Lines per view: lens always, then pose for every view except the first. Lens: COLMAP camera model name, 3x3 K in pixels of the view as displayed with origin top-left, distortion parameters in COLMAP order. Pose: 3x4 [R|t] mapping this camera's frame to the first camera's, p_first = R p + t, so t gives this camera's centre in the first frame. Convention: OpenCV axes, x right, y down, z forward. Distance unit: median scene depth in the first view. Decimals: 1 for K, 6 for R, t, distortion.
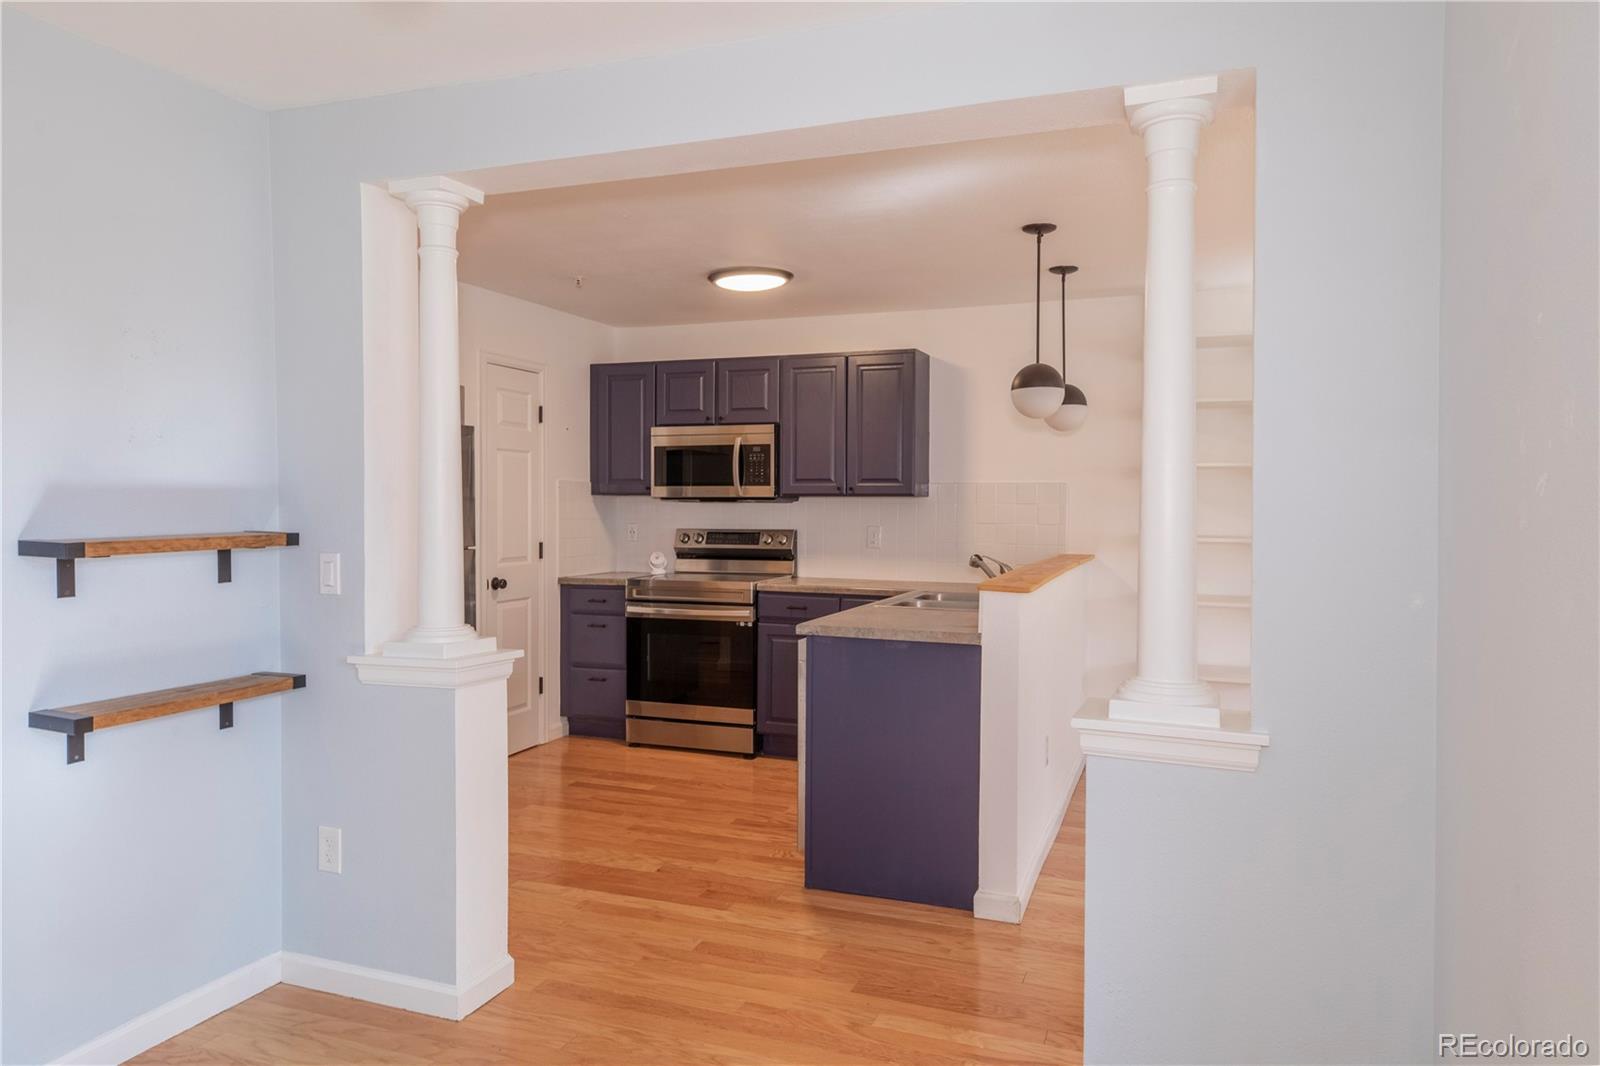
lens RADIAL K [[1038.6, 0, 800.0], [0, 1038.6, 533.0], [0, 0, 1]] dist [-0.003501, -0.000460]
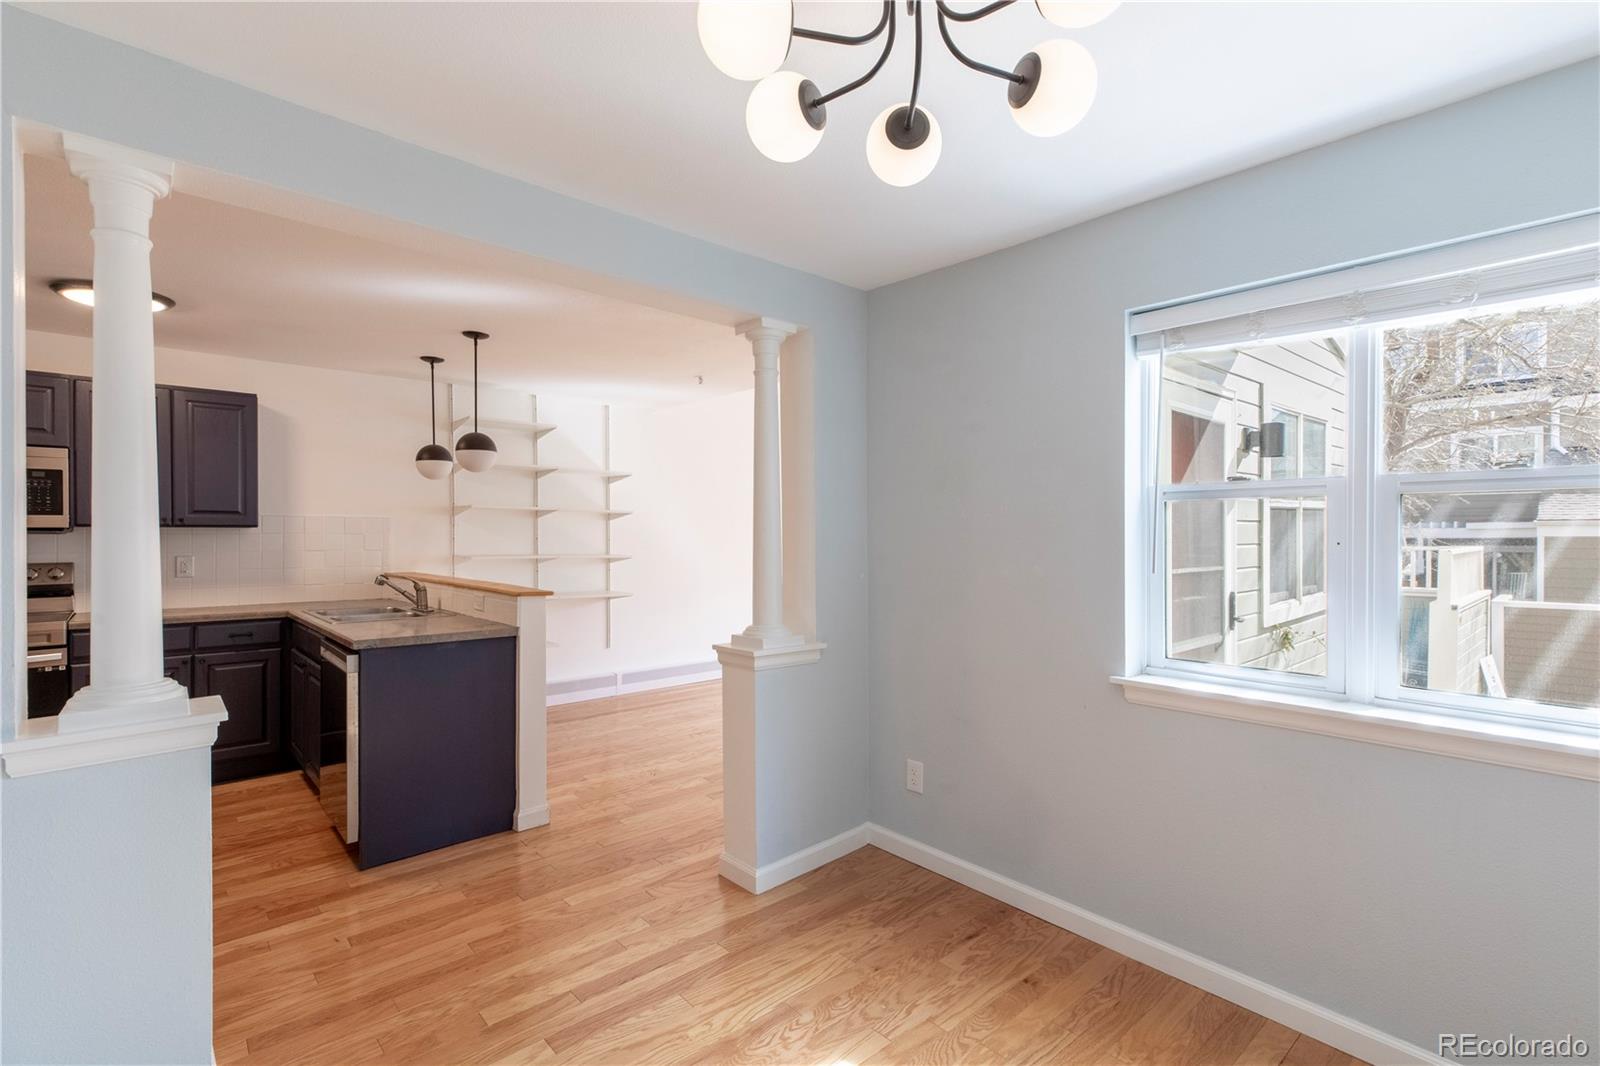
lens RADIAL K [[744.7, 0, 800.0], [0, 744.7, 533.0], [0, 0, 1]] dist [0.017765, -0.000201]
pose [[0.458293, -0.005232, 0.888786, -0.323485], [0.026149, 0.999629, -0.007599, -0.007691], [-0.888416, 0.026724, 0.458260, 0.113887]]
